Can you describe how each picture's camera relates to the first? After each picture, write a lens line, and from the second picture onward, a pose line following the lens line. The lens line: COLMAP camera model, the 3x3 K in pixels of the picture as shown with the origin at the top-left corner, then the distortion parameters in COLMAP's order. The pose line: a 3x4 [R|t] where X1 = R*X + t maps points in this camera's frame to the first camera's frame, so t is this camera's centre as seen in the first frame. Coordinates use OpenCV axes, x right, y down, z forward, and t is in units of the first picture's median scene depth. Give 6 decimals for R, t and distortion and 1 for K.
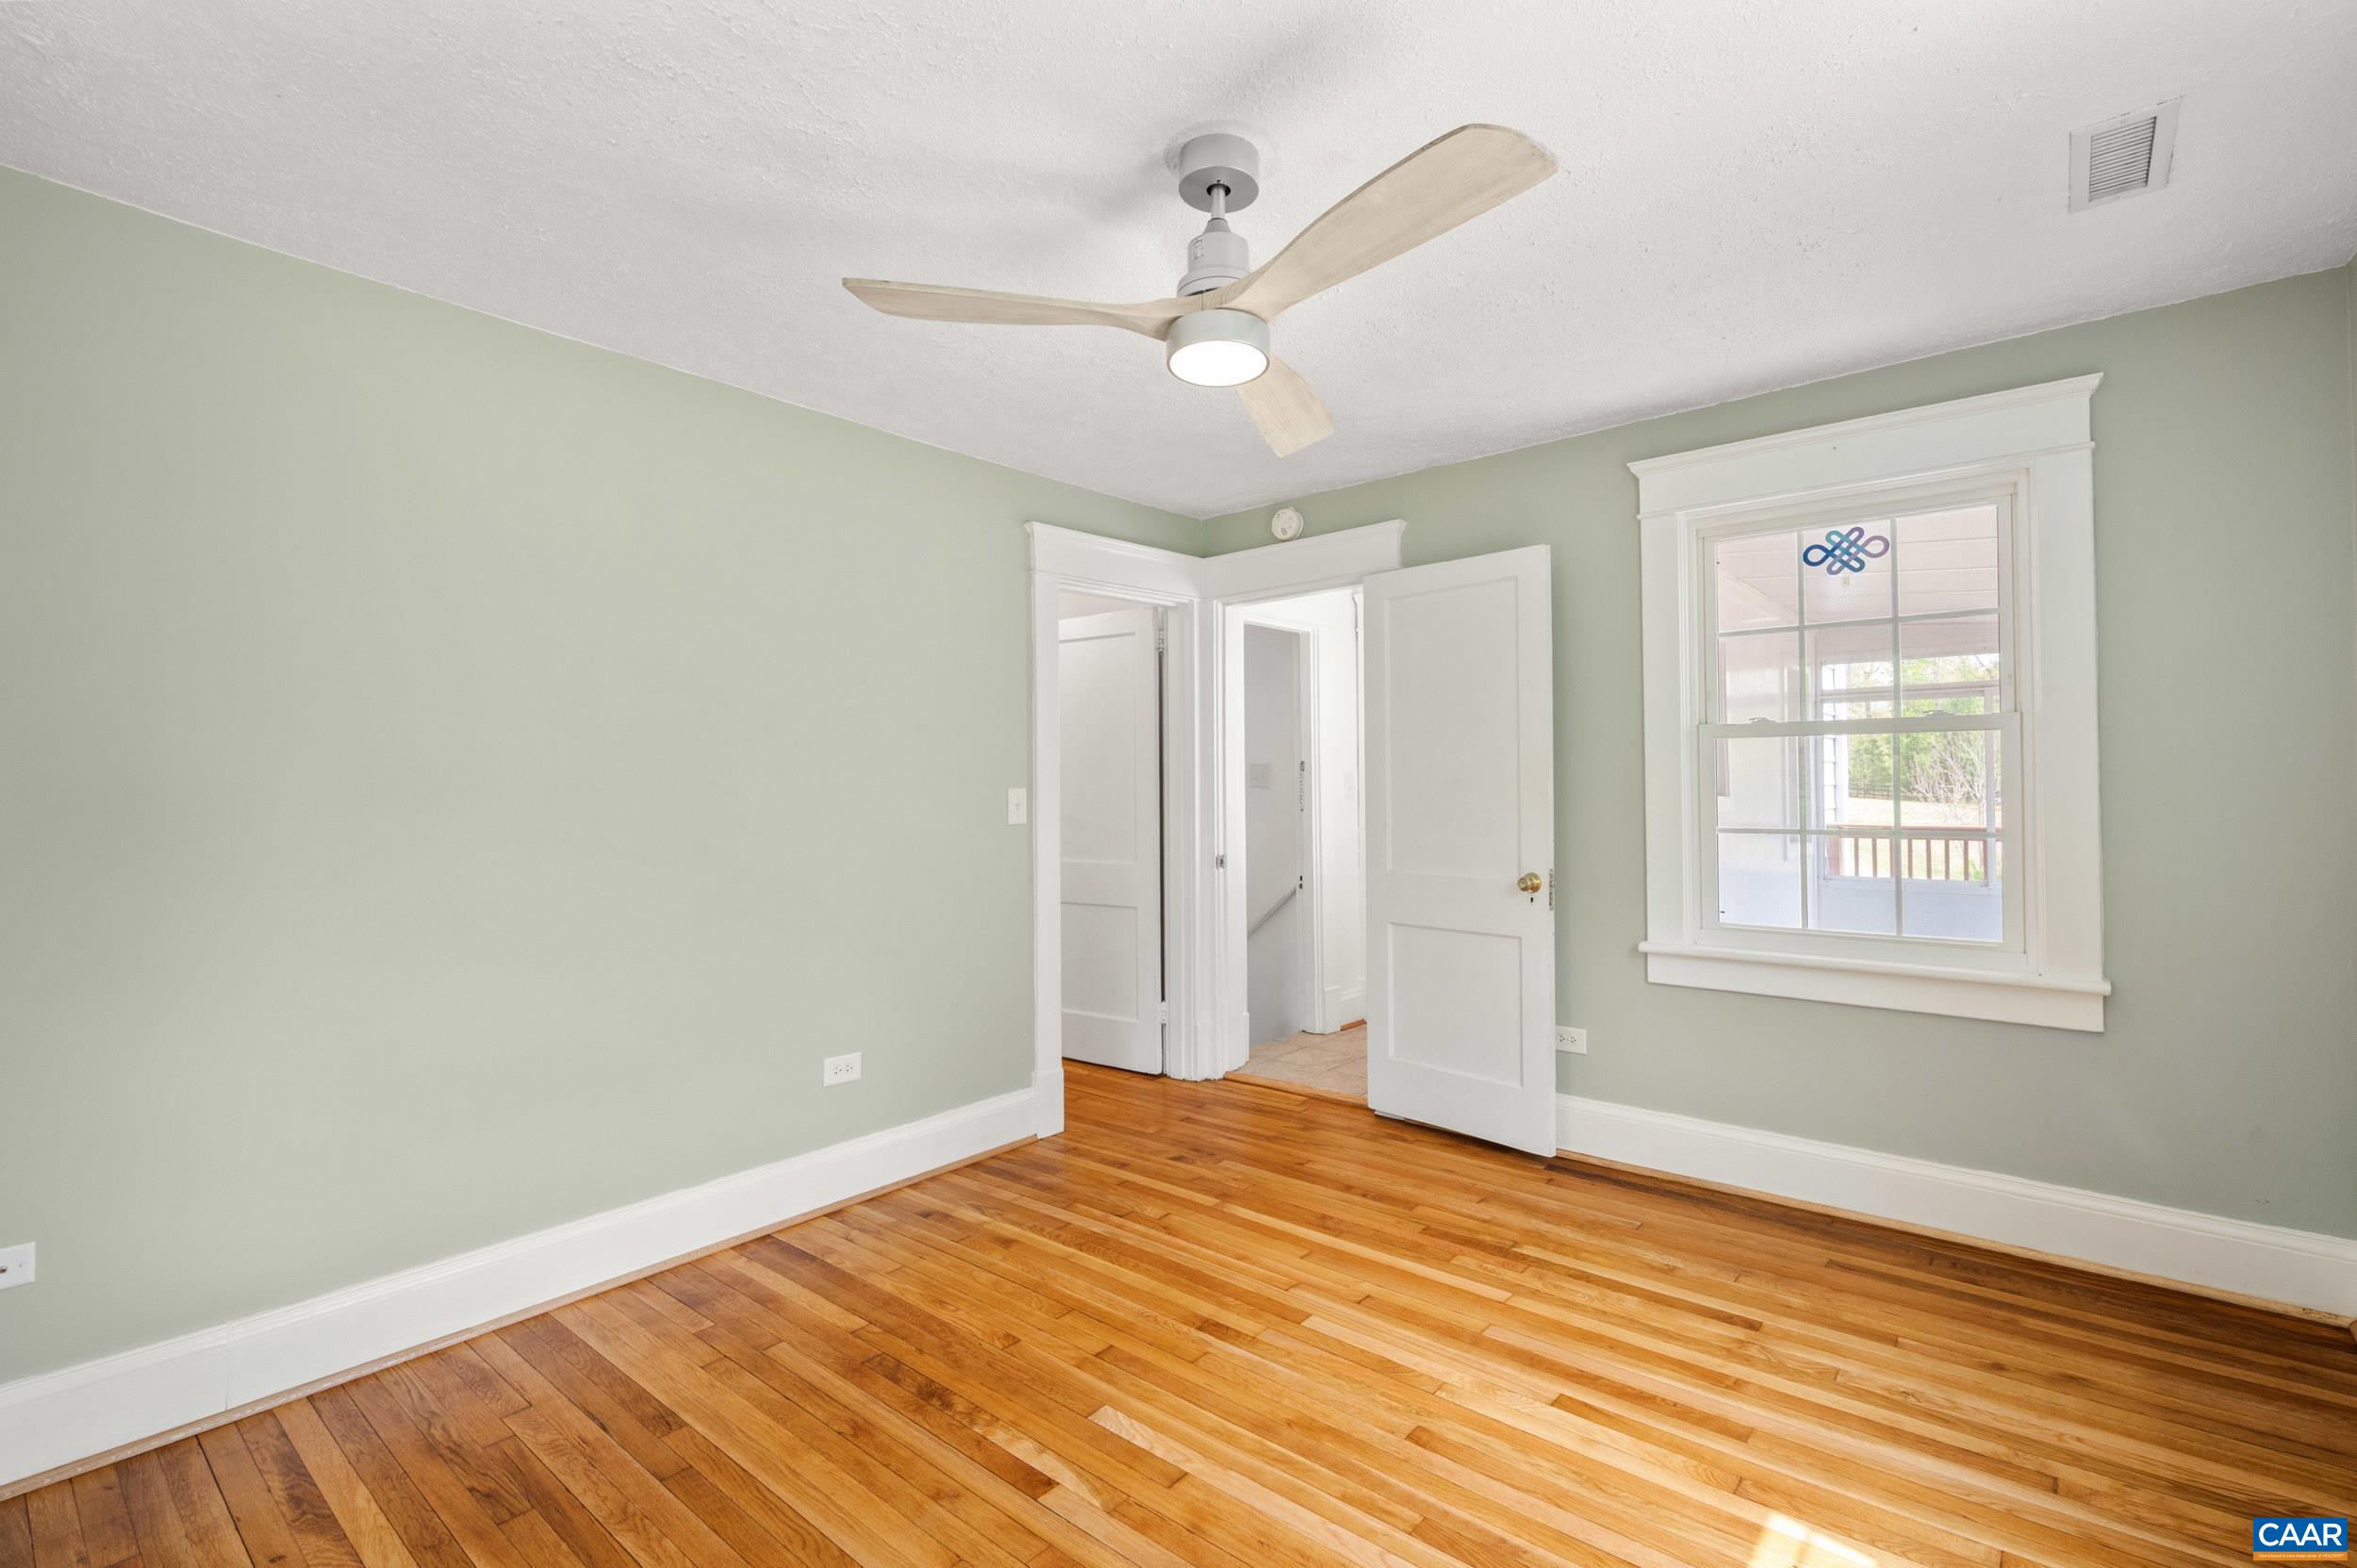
lens RADIAL K [[1063.4, 0, 1179.7], [0, 1063.4, 790.0], [0, 0, 1]] dist [0.004222, -0.001167]
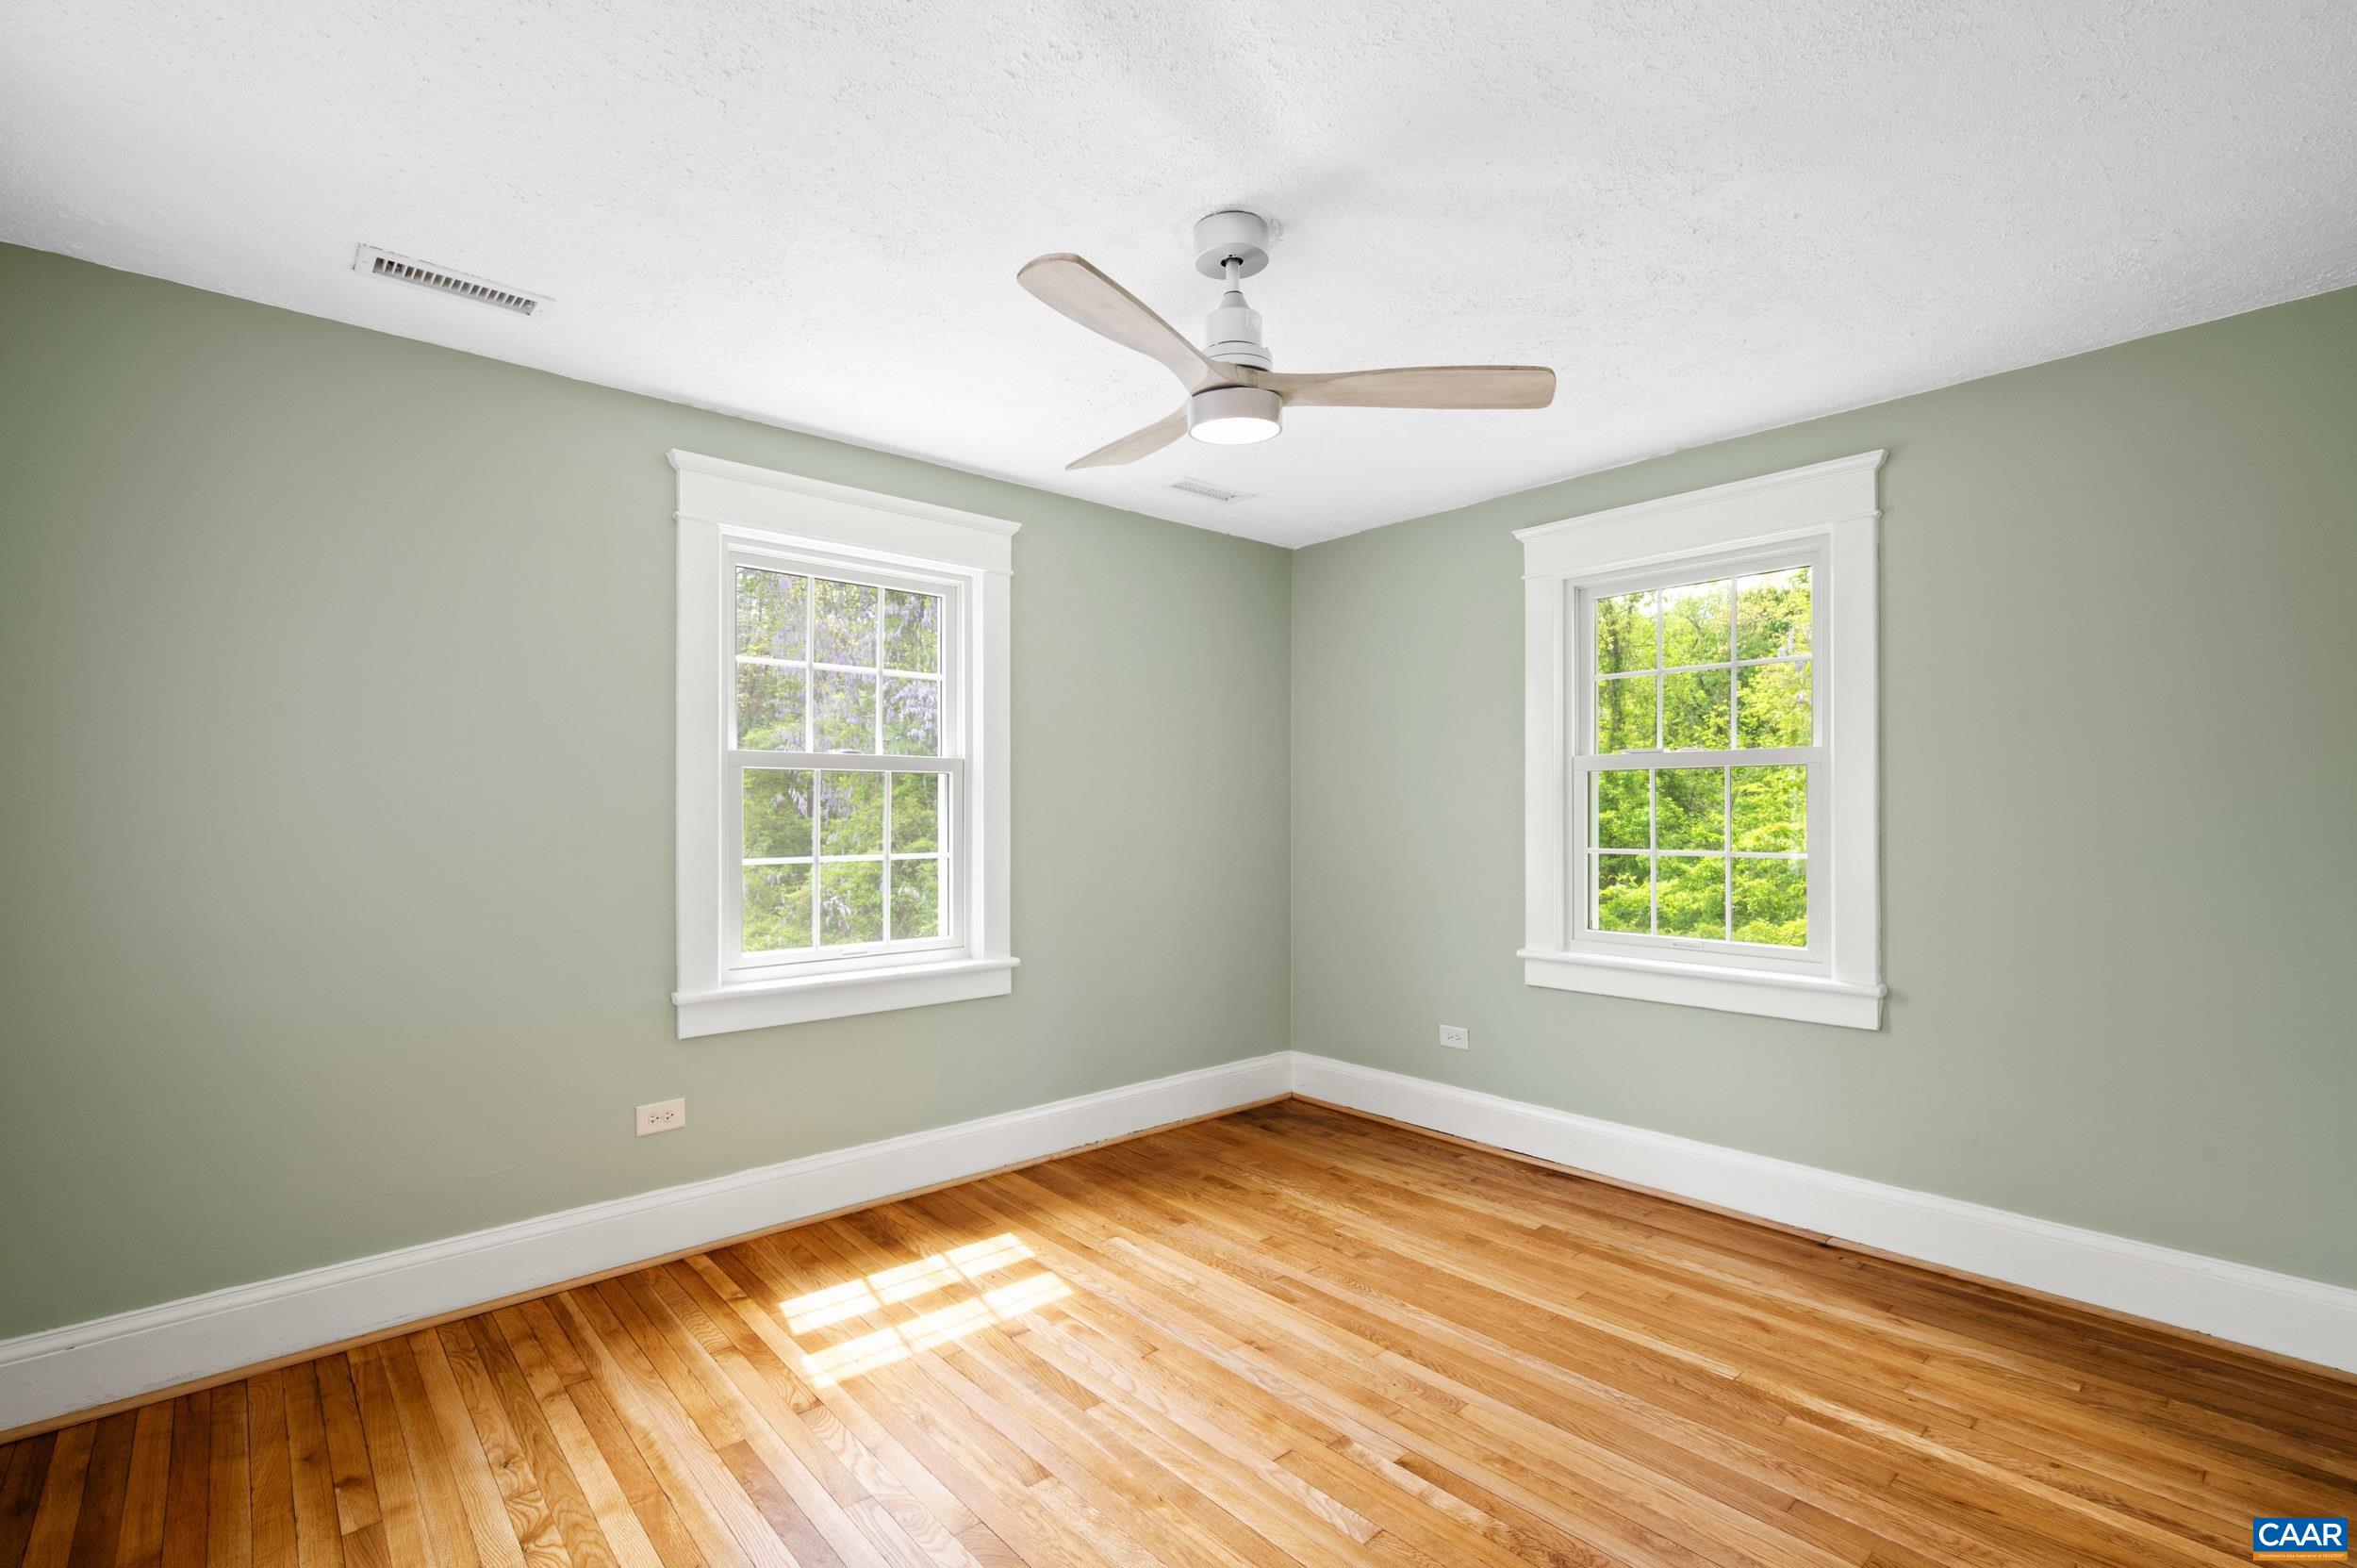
lens RADIAL K [[1063.4, 0, 1193.6], [0, 1063.4, 818.8], [0, 0, 1]] dist [0.004222, -0.001167]
pose [[-0.991916, 0.010277, 0.126478, -0.053230], [0.011636, 0.999882, 0.010013, -0.008723], [-0.126360, 0.011403, -0.991919, 2.015077]]
